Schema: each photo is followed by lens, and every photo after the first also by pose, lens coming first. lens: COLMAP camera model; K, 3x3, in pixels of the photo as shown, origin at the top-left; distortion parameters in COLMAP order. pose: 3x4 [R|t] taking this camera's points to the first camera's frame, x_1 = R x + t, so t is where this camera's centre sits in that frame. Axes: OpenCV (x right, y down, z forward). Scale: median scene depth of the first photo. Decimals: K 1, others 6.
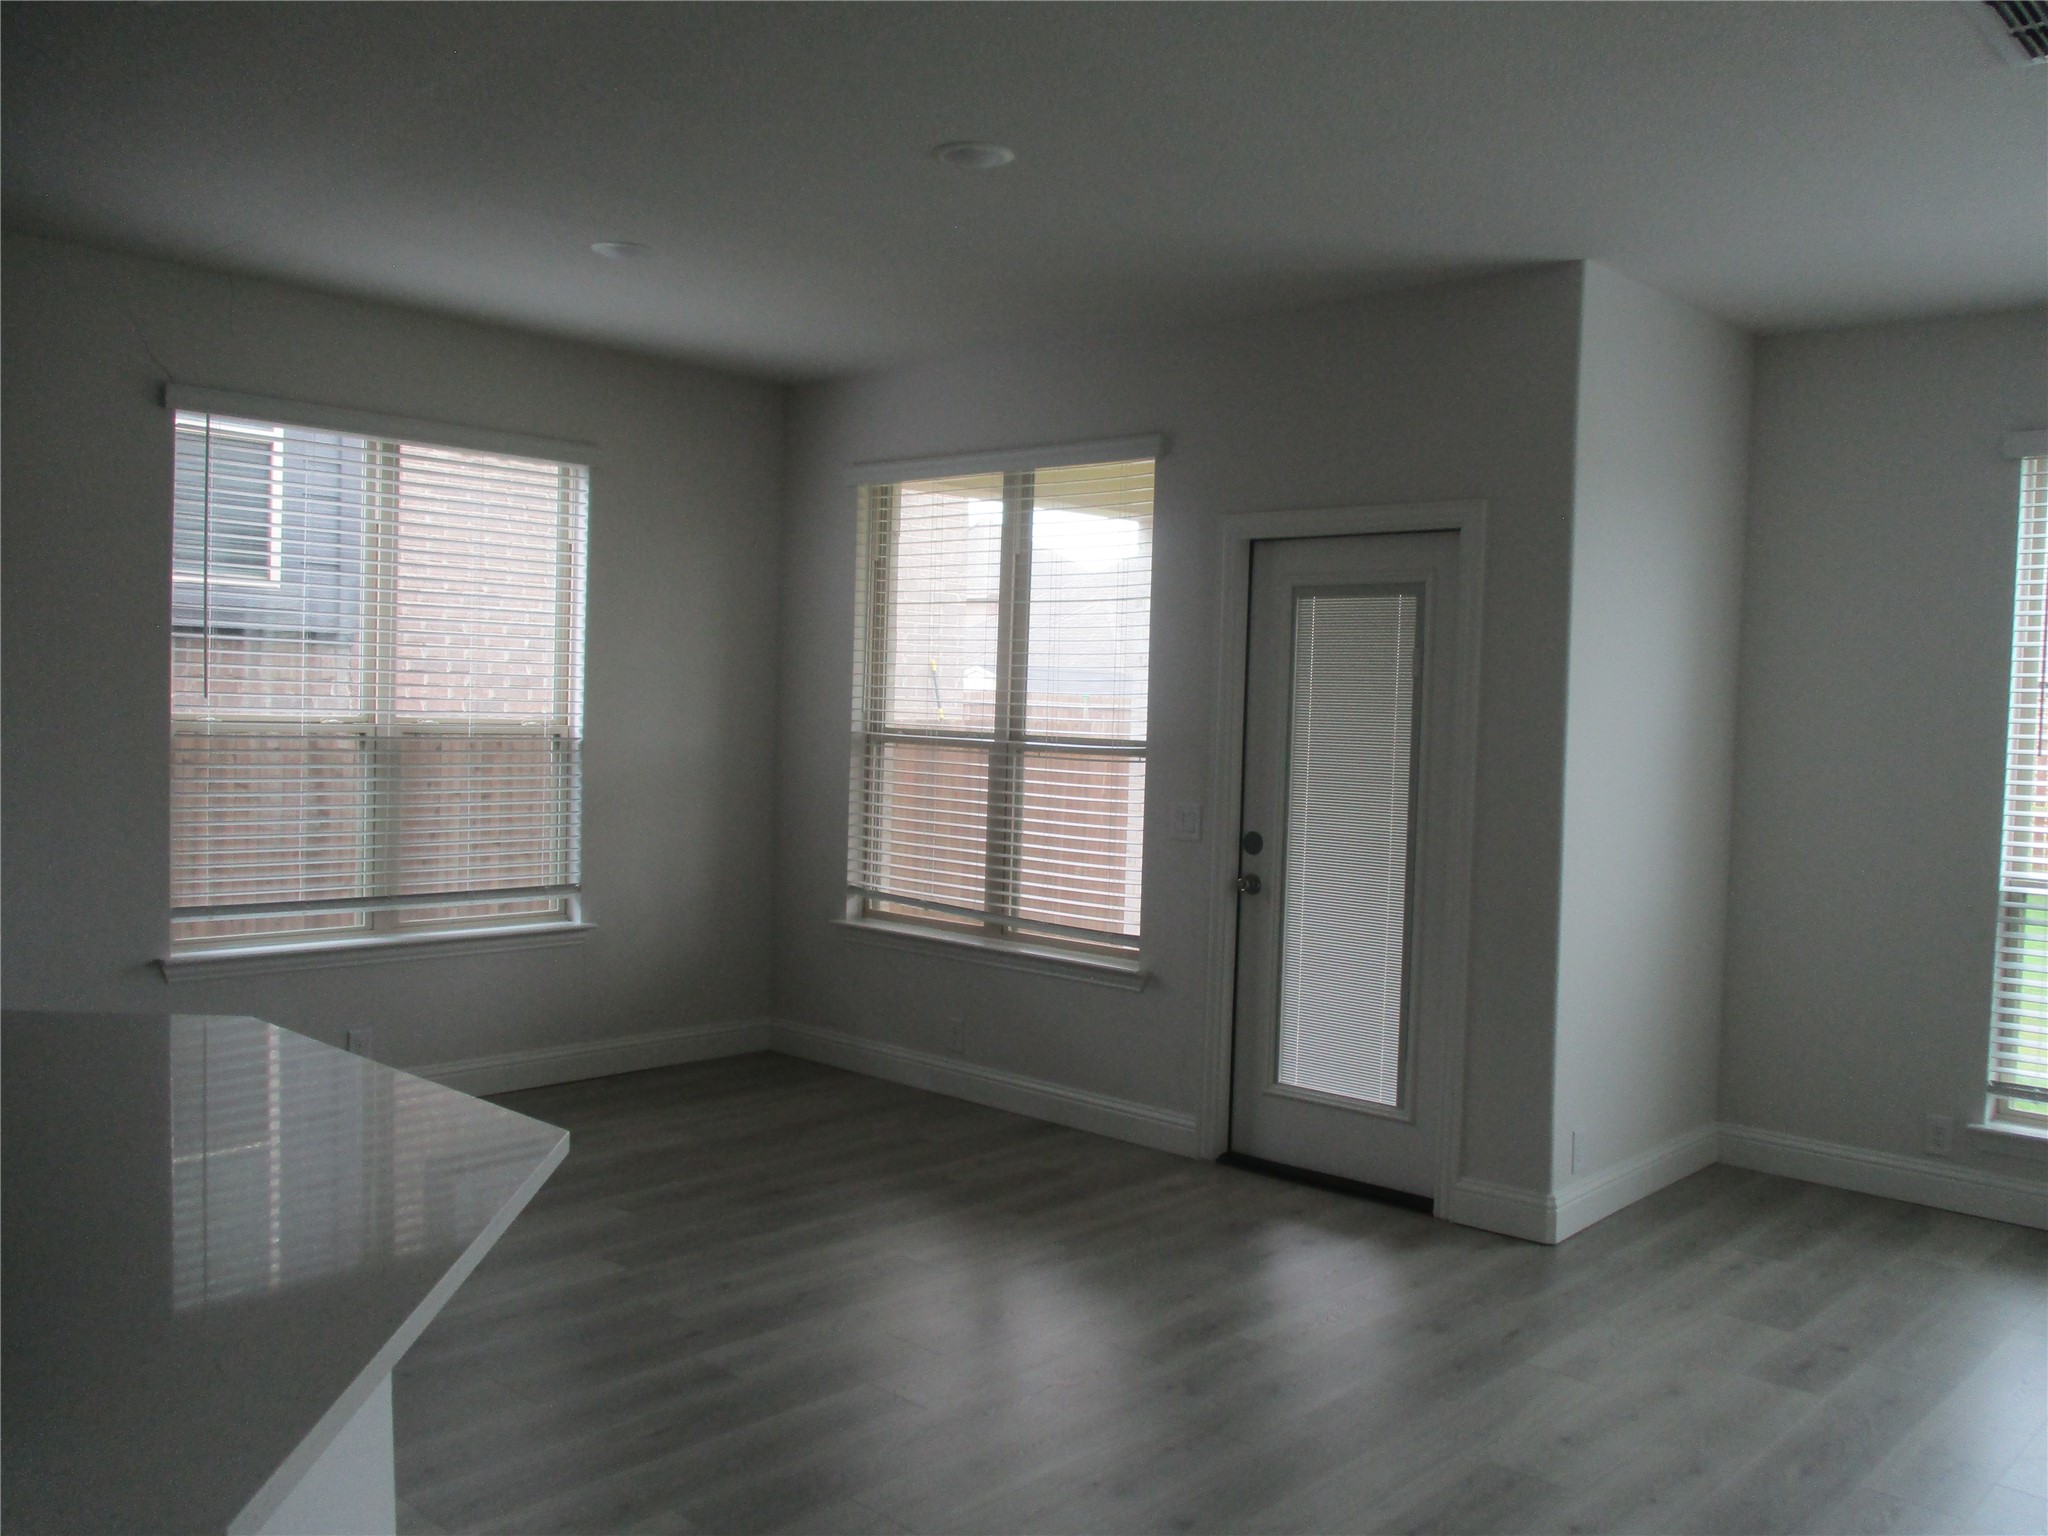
lens RADIAL K [[1707.7, 0, 1034.0], [0, 1707.7, 795.0], [0, 0, 1]] dist [-0.023251, 0.015647]
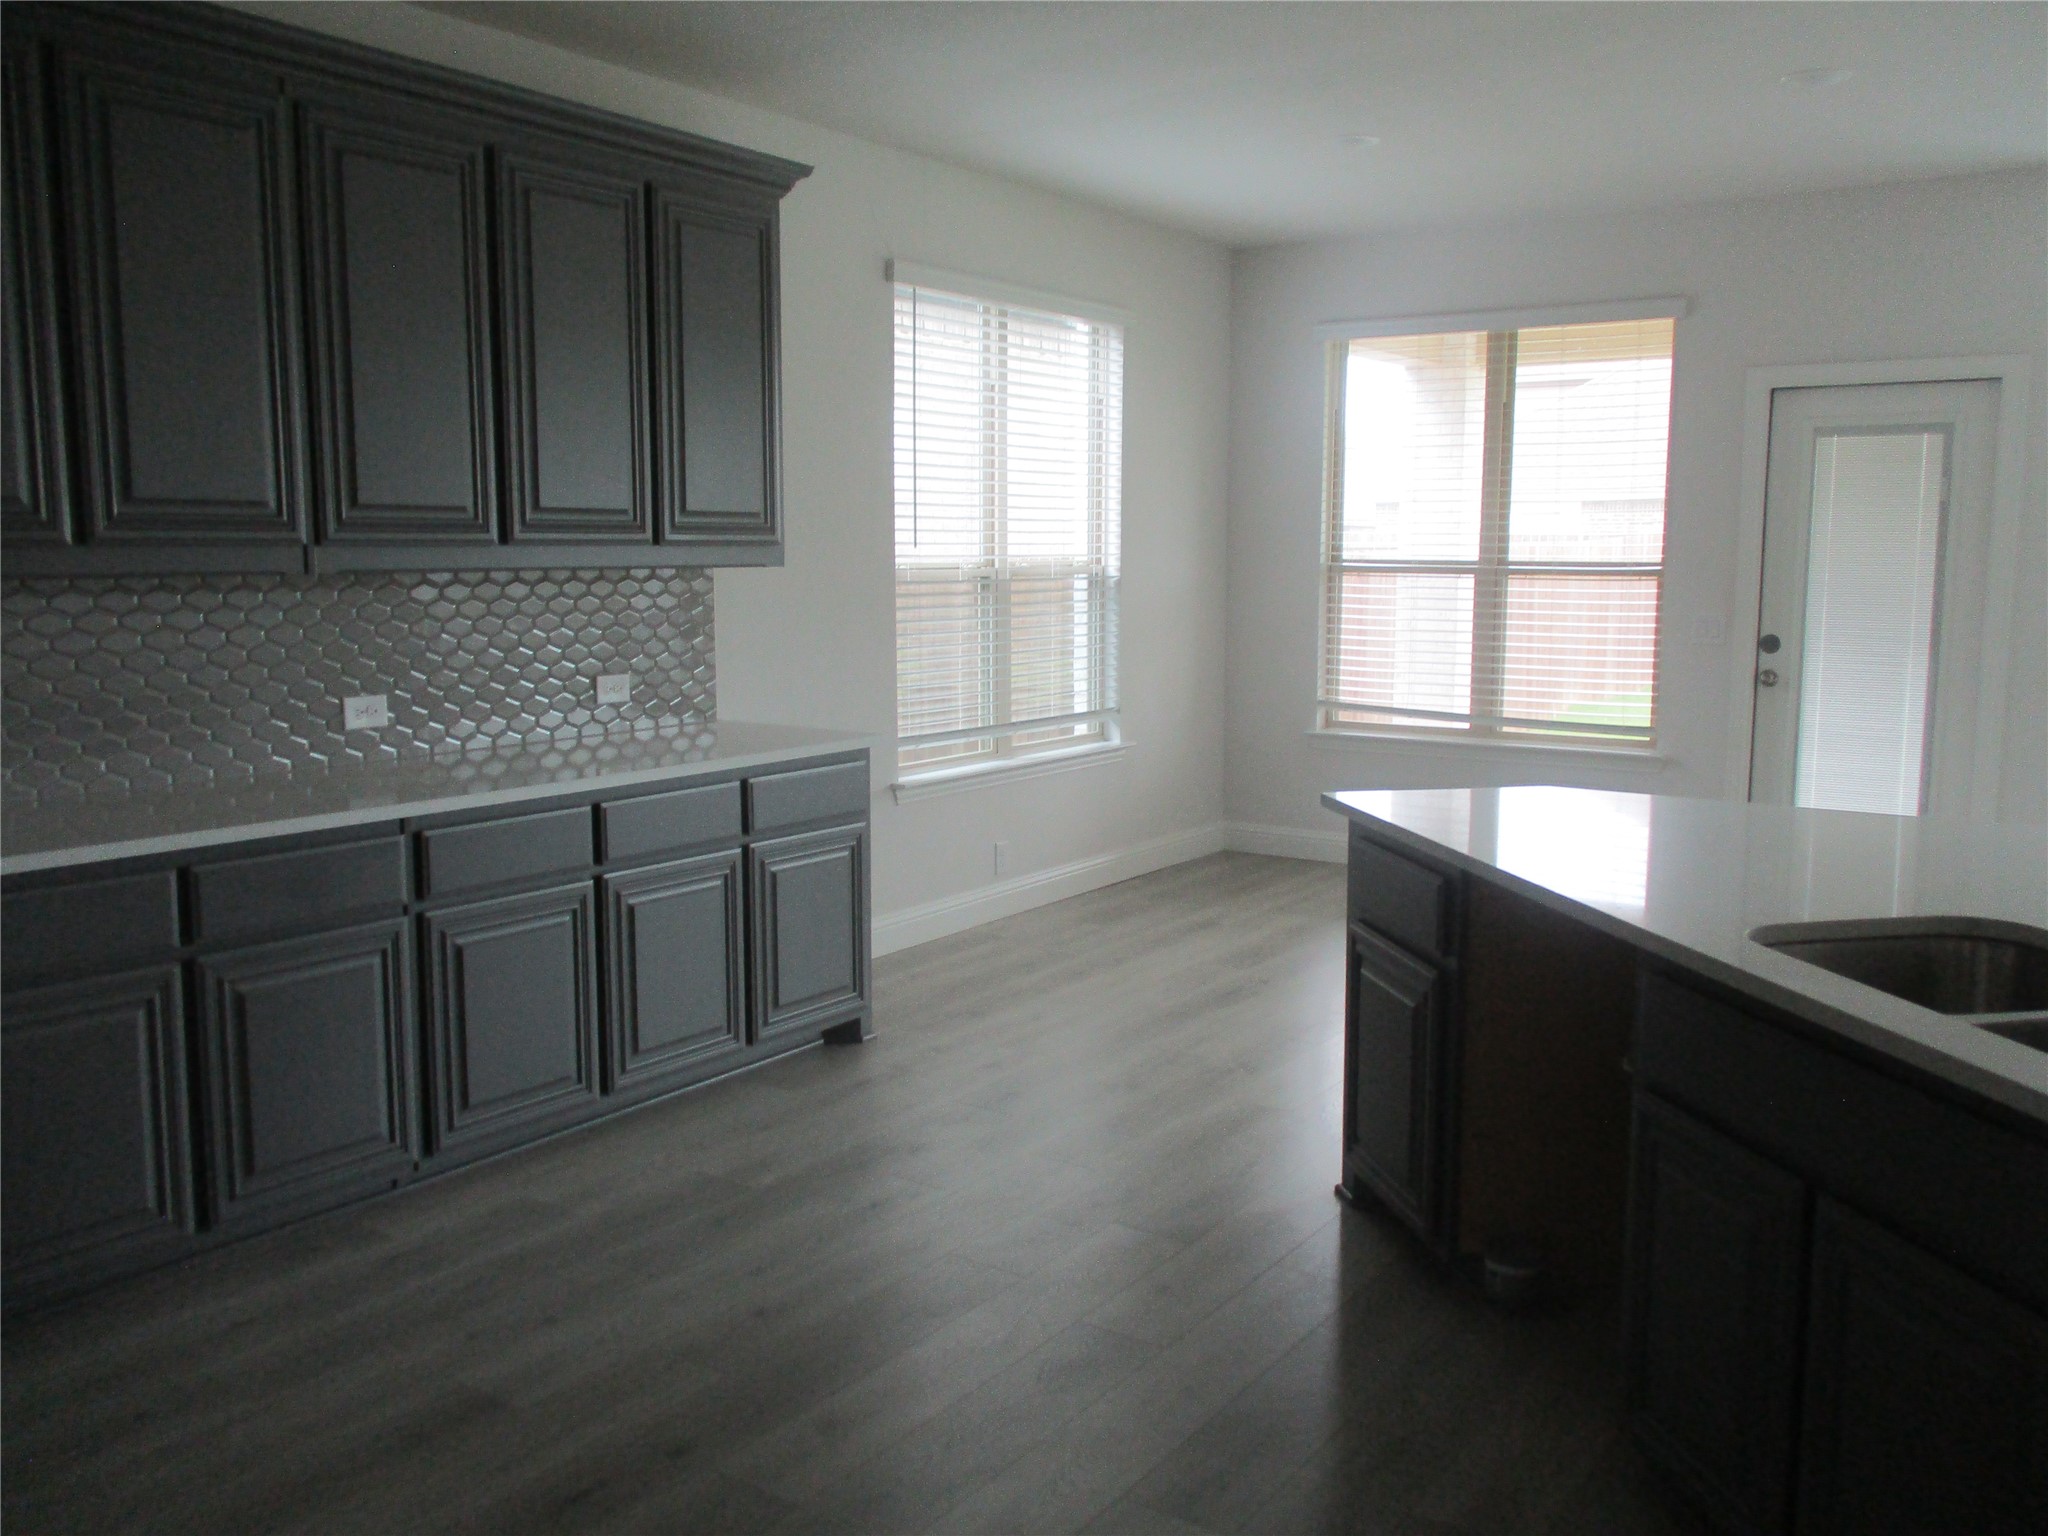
lens RADIAL K [[1707.7, 0, 1054.7], [0, 1707.7, 784.0], [0, 0, 1]] dist [-0.023251, 0.015647]
pose [[0.988195, -0.050236, 0.144733, -0.489242], [0.037200, 0.995118, 0.091411, -0.001721], [-0.148619, -0.084947, 0.985239, -0.103807]]
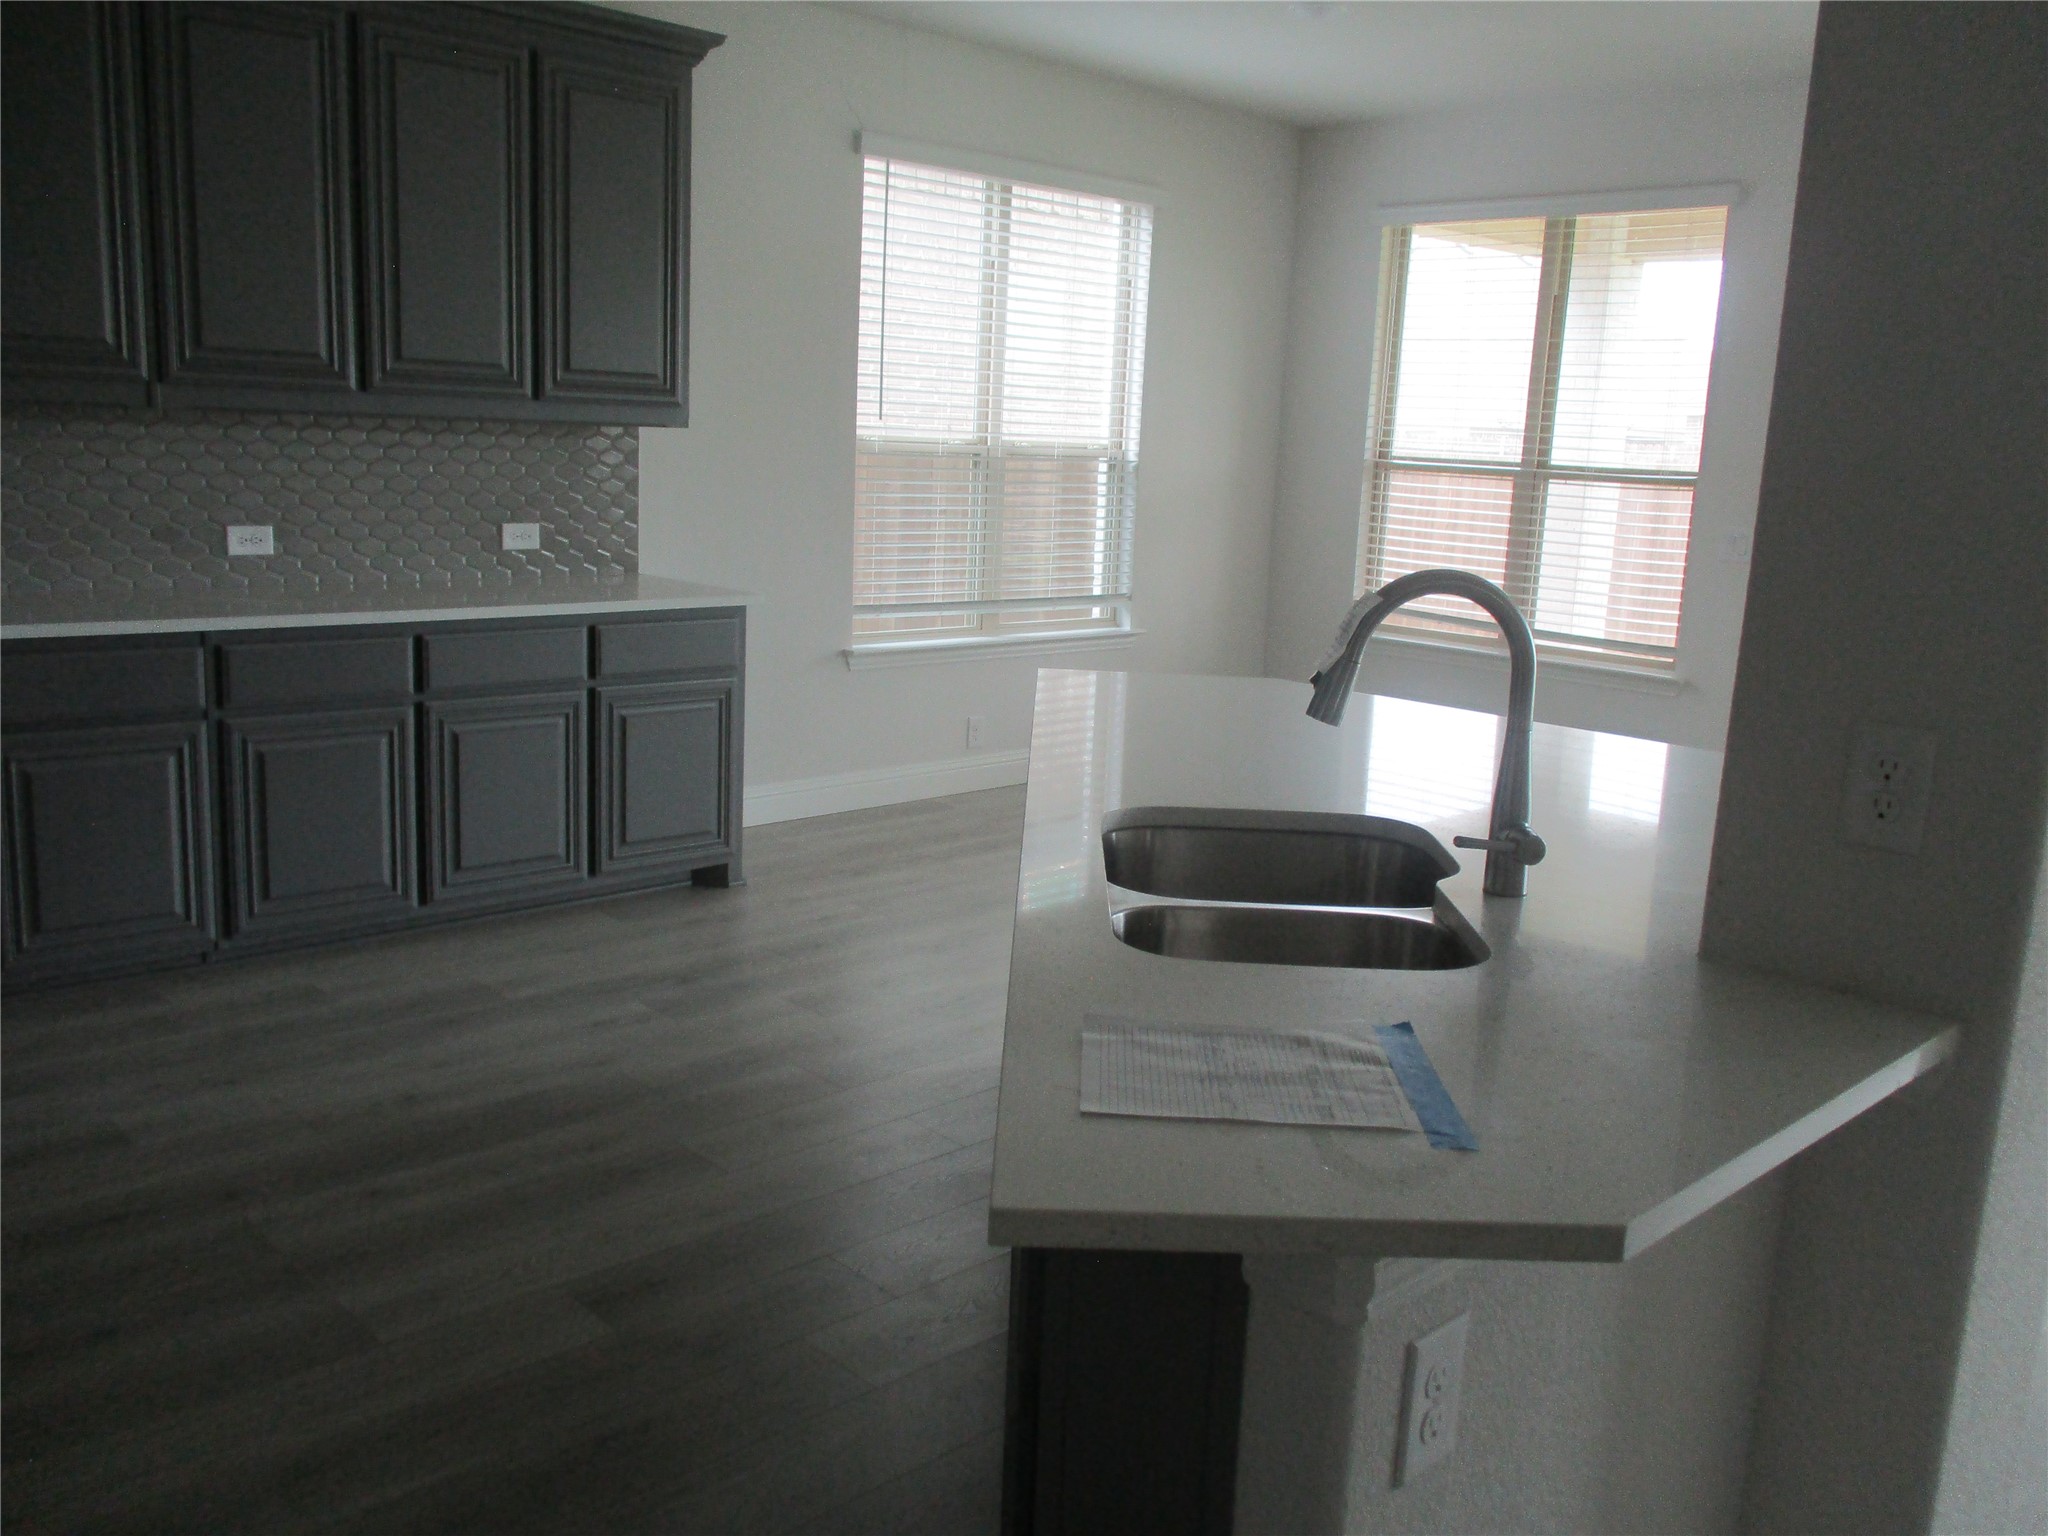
lens RADIAL K [[1707.7, 0, 1040.8], [0, 1707.7, 781.2], [0, 0, 1]] dist [-0.023251, 0.015647]
pose [[0.998422, 0.023791, -0.050872, -0.274929], [-0.016072, 0.988992, 0.147092, 0.010586], [0.053811, -0.146042, 0.987814, -0.128105]]
